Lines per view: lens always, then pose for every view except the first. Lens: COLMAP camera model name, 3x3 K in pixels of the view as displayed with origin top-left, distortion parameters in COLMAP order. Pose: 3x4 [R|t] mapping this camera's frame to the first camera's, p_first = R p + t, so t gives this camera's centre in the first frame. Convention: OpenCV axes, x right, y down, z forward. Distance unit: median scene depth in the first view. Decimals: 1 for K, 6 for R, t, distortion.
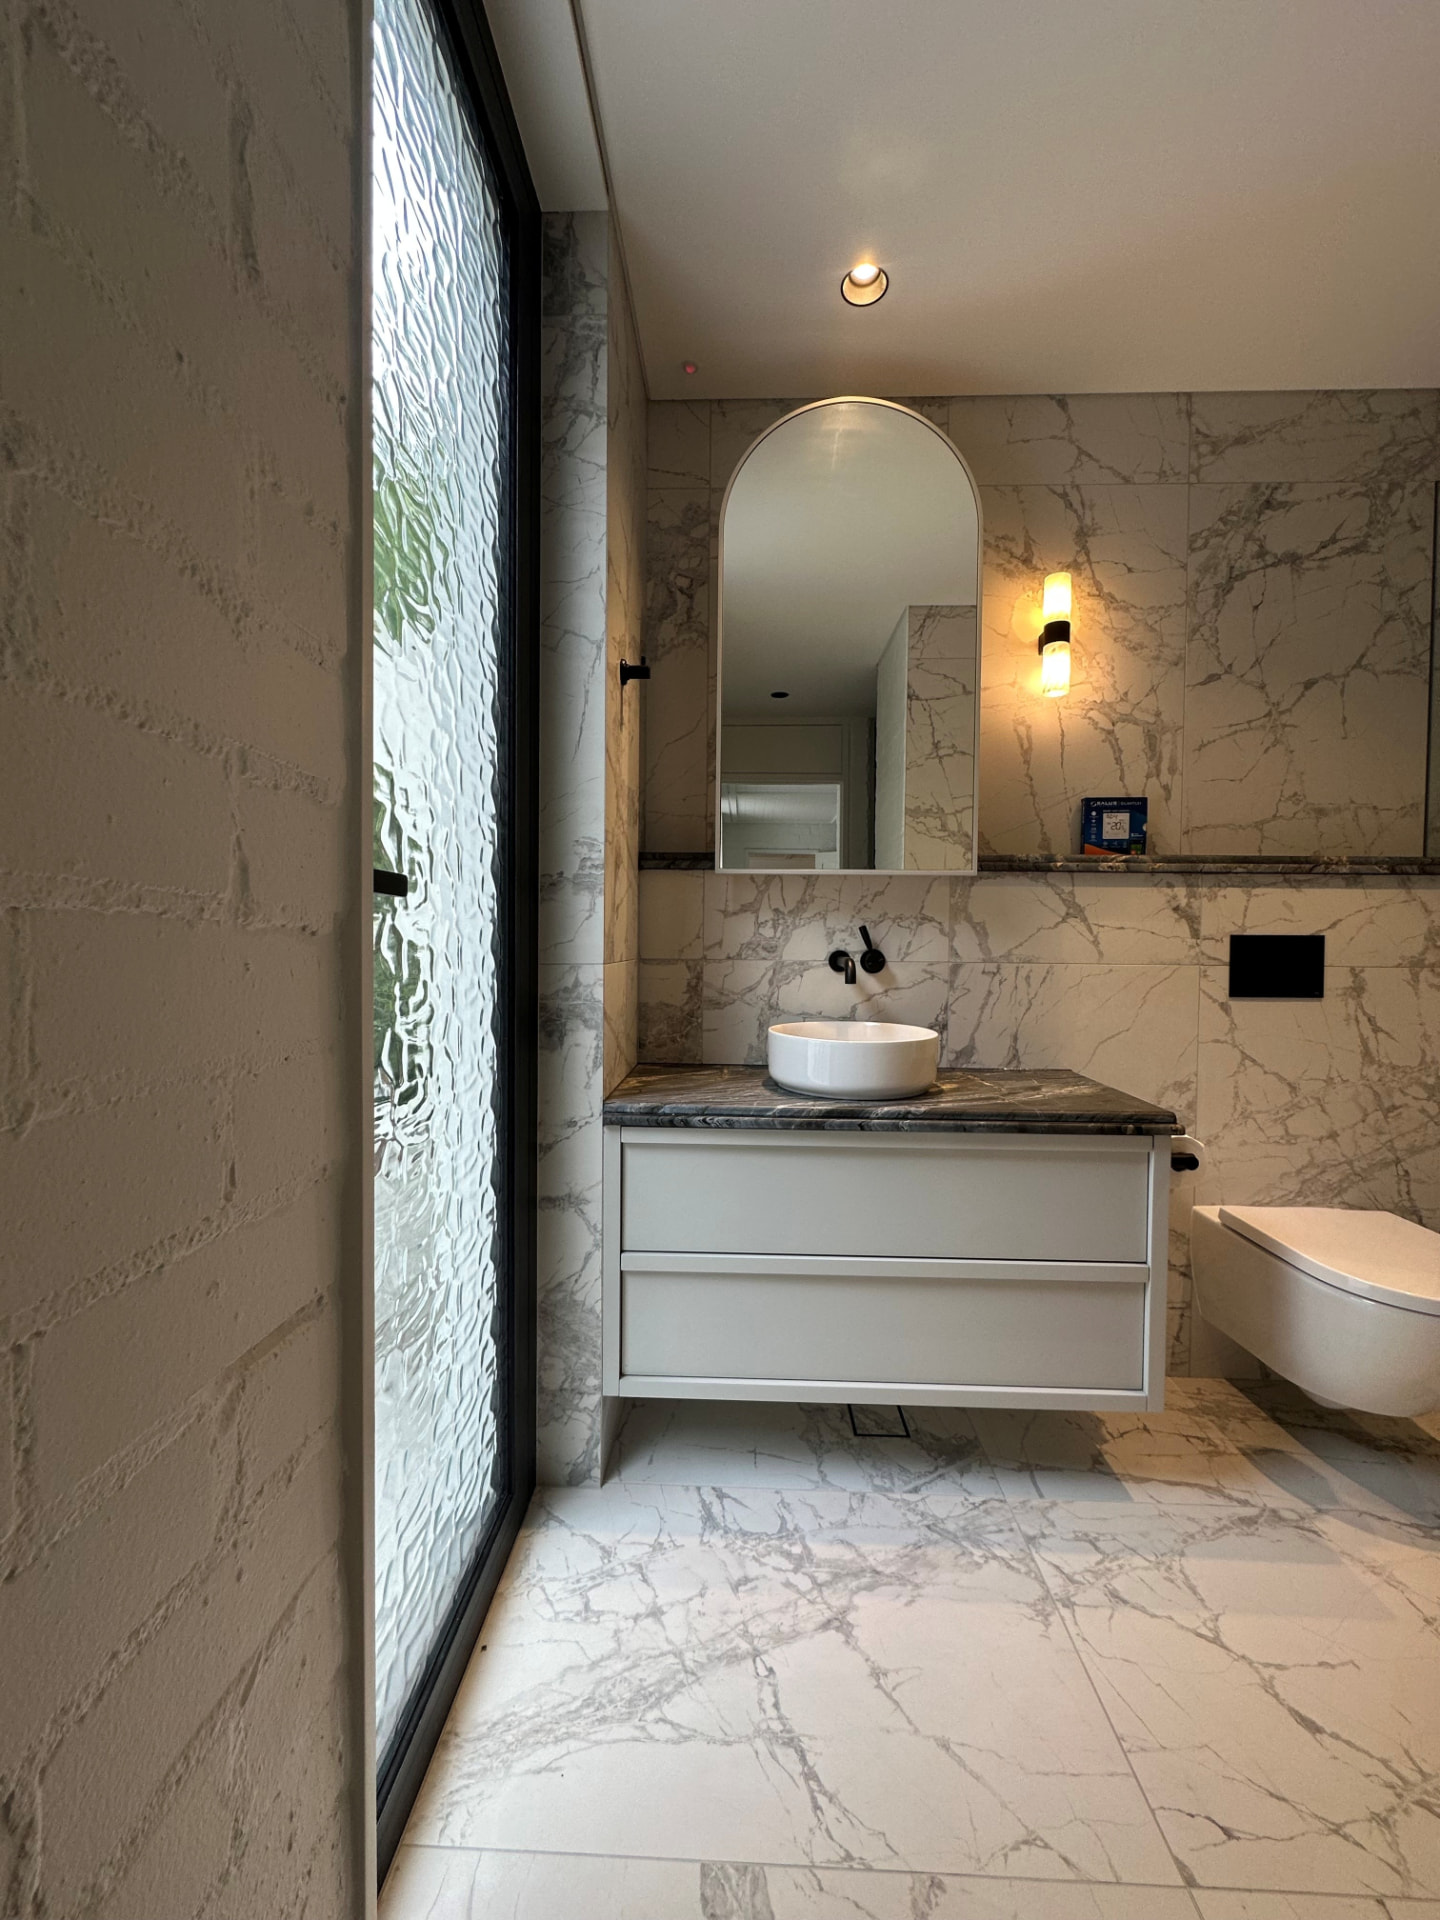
lens RADIAL K [[768.3, 0, 720.0], [0, 768.3, 960.0], [0, 0, 1]] dist [-0.001355, -0.000255]
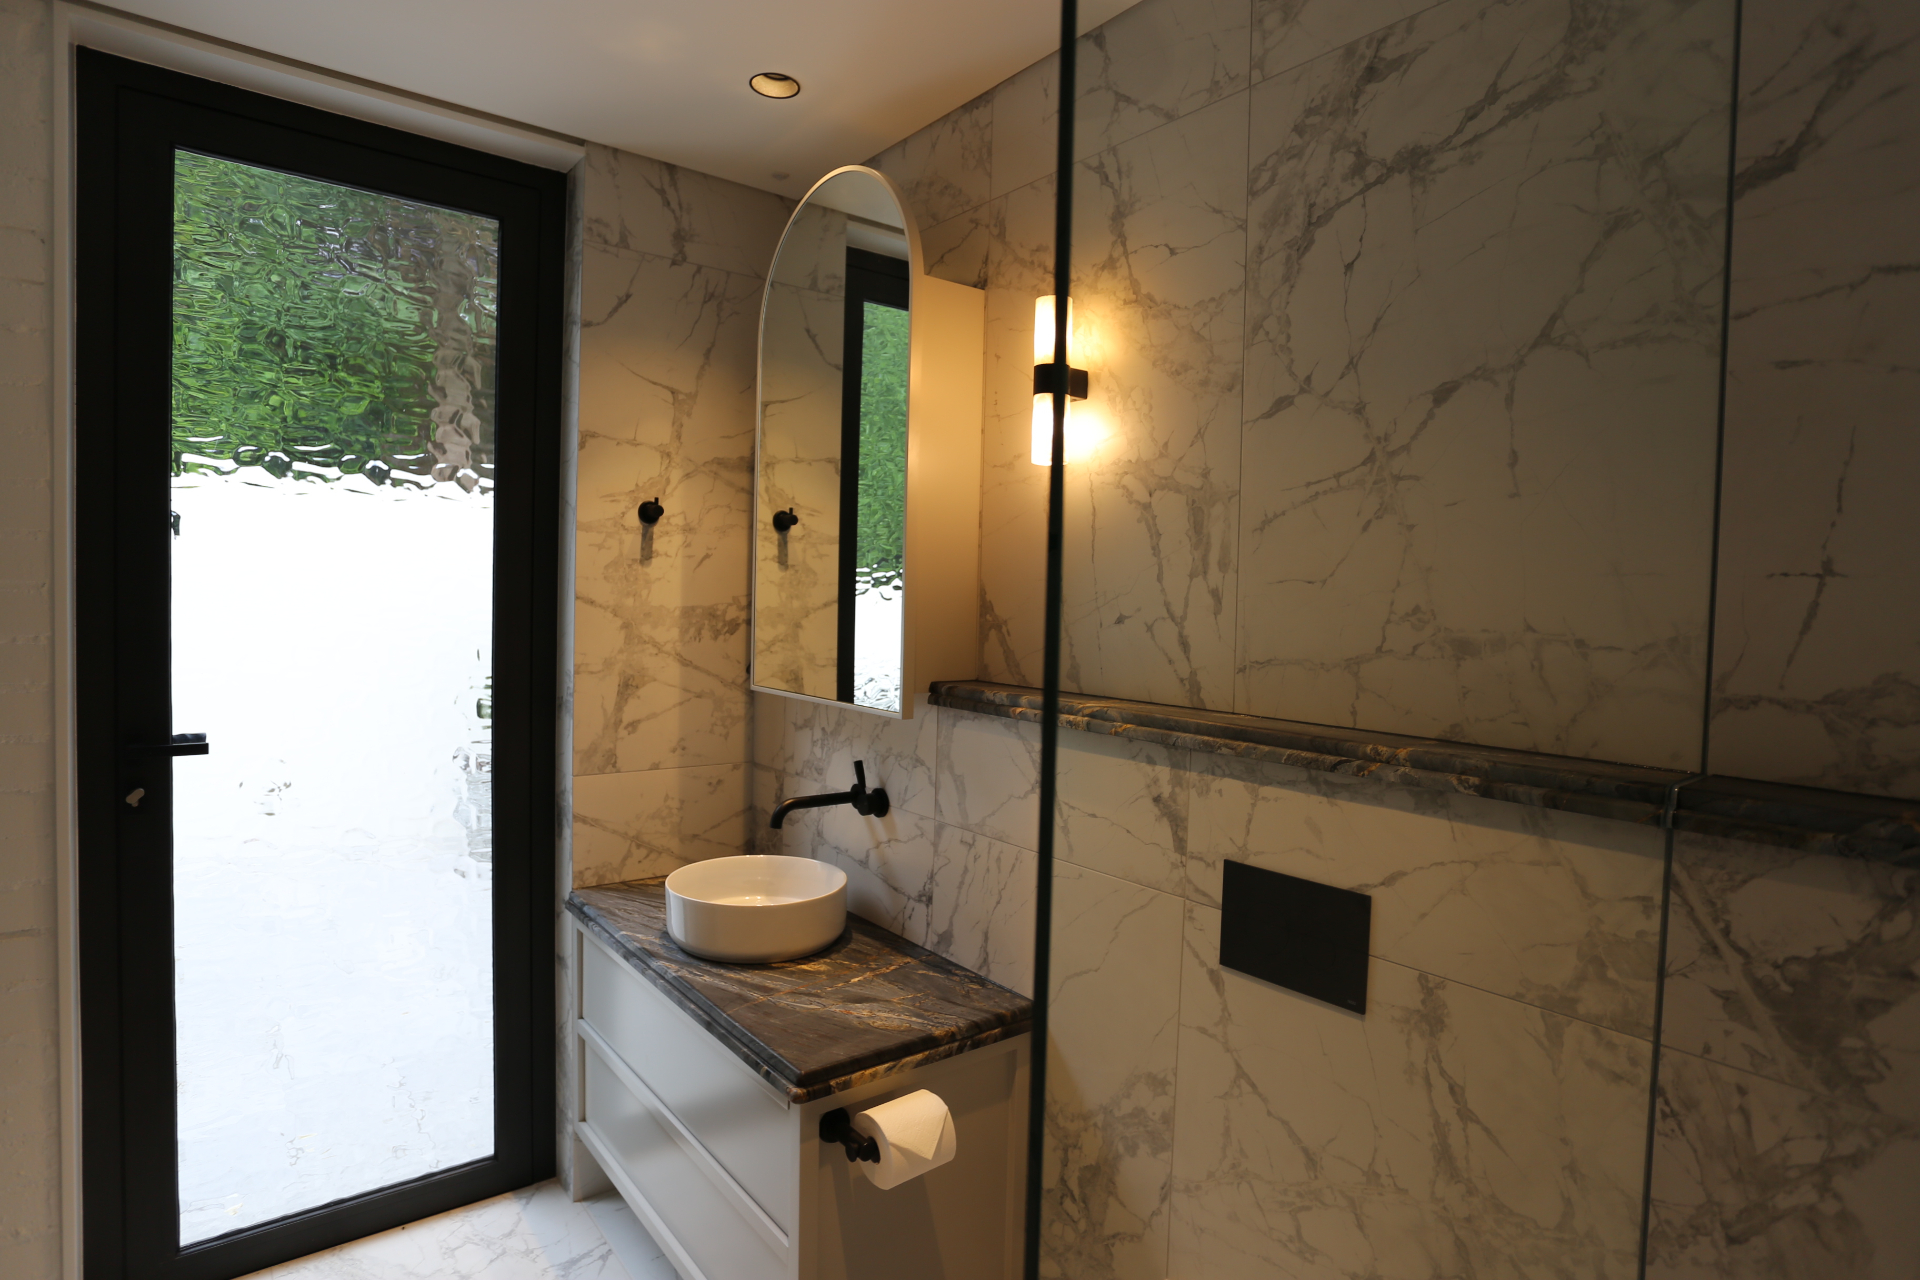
lens RADIAL K [[1030.7, 0, 956.9], [0, 1030.7, 633.6], [0, 0, 1]] dist [-0.073009, 0.036930]
pose [[0.635560, 0.038540, -0.771089, 1.091960], [-0.041656, 0.999010, 0.015597, -0.200389], [0.770927, 0.022208, 0.636536, 0.337223]]
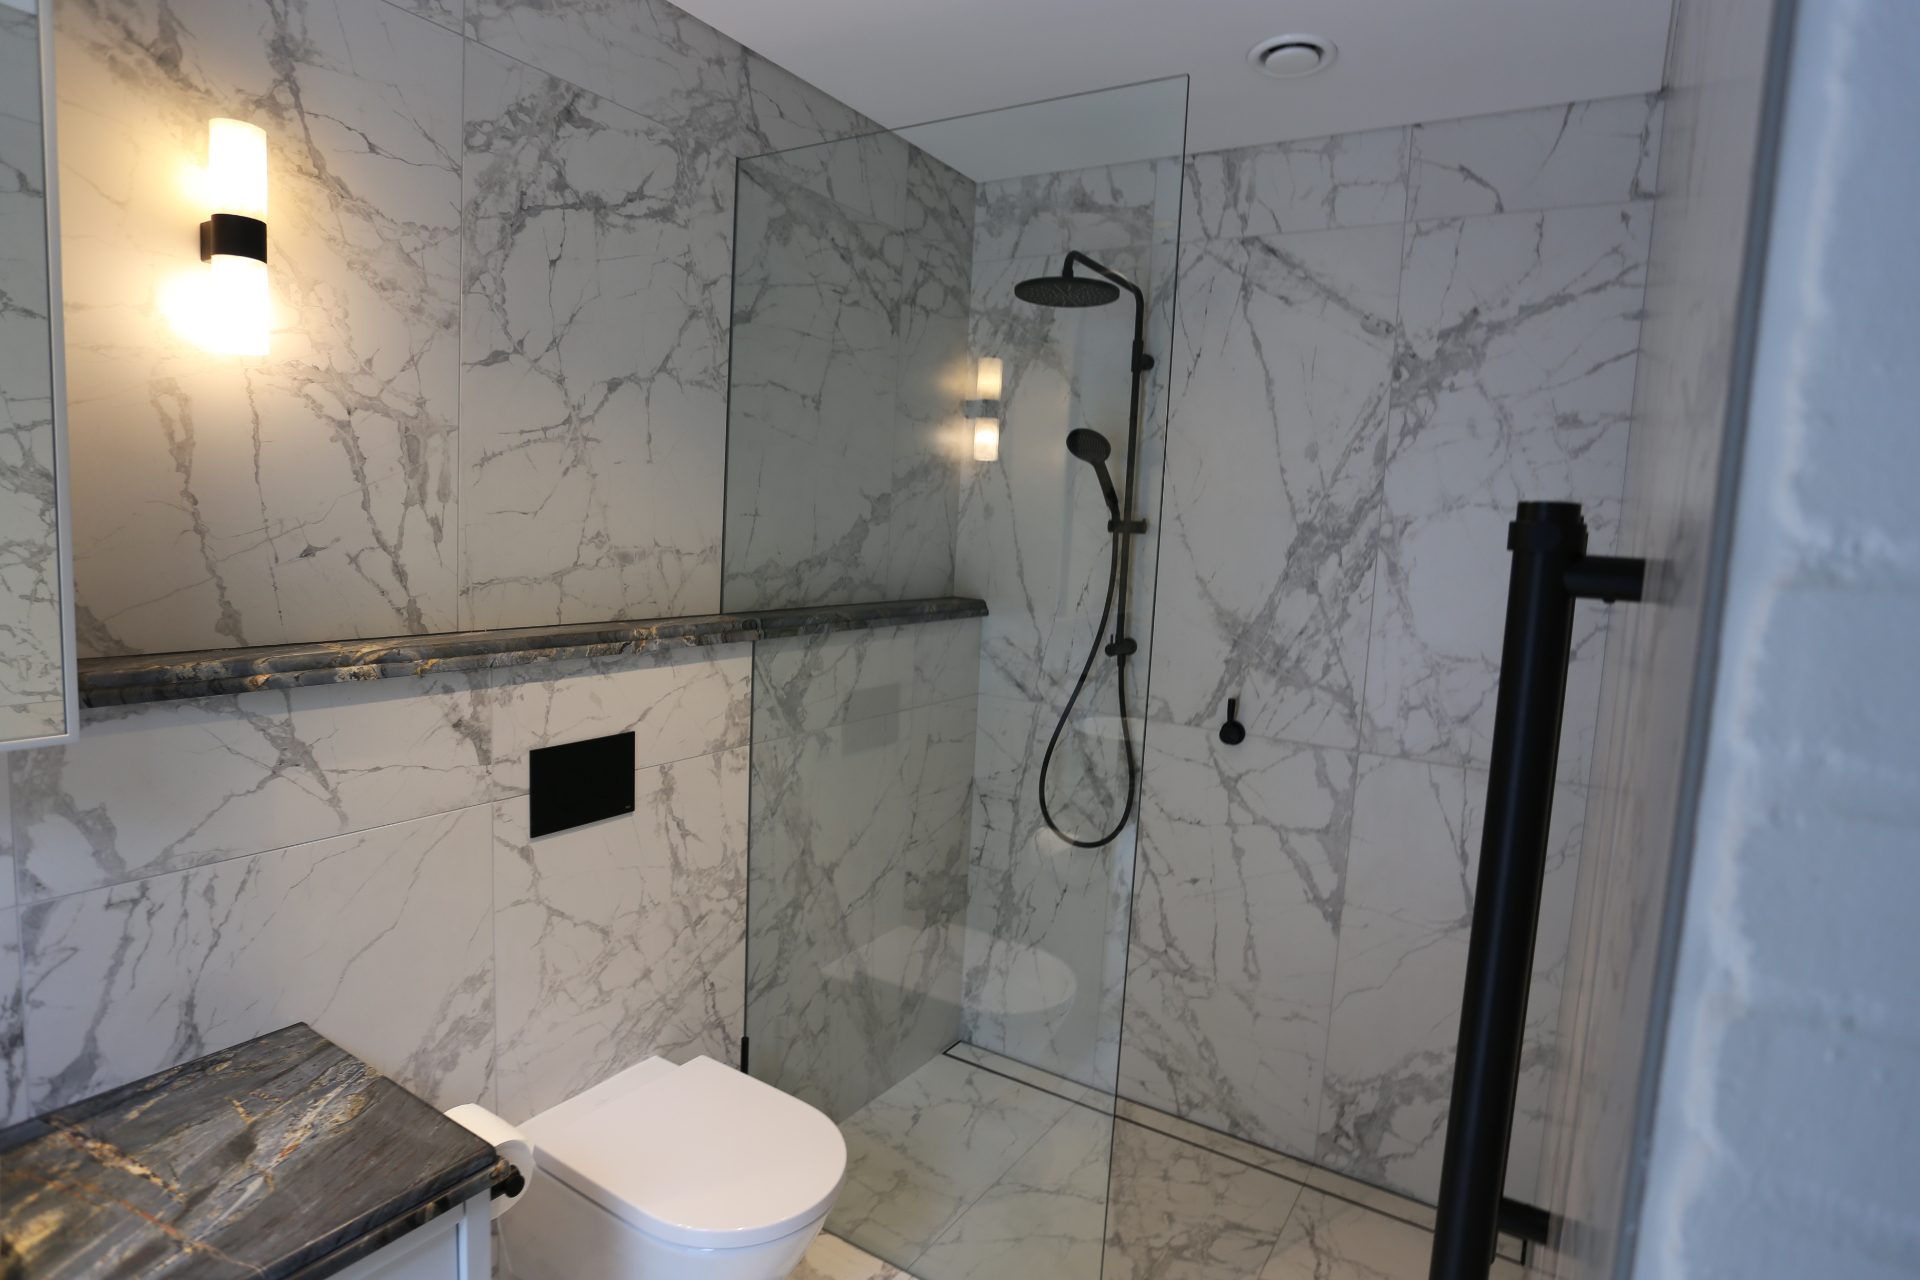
lens RADIAL K [[1030.7, 0, 956.9], [0, 1030.7, 633.6], [0, 0, 1]] dist [-0.073009, 0.036930]
pose [[0.505735, -0.076486, 0.859292, 0.079270], [-0.025194, 0.994328, 0.103333, -0.233956], [-0.862321, -0.073908, 0.500939, 0.213286]]
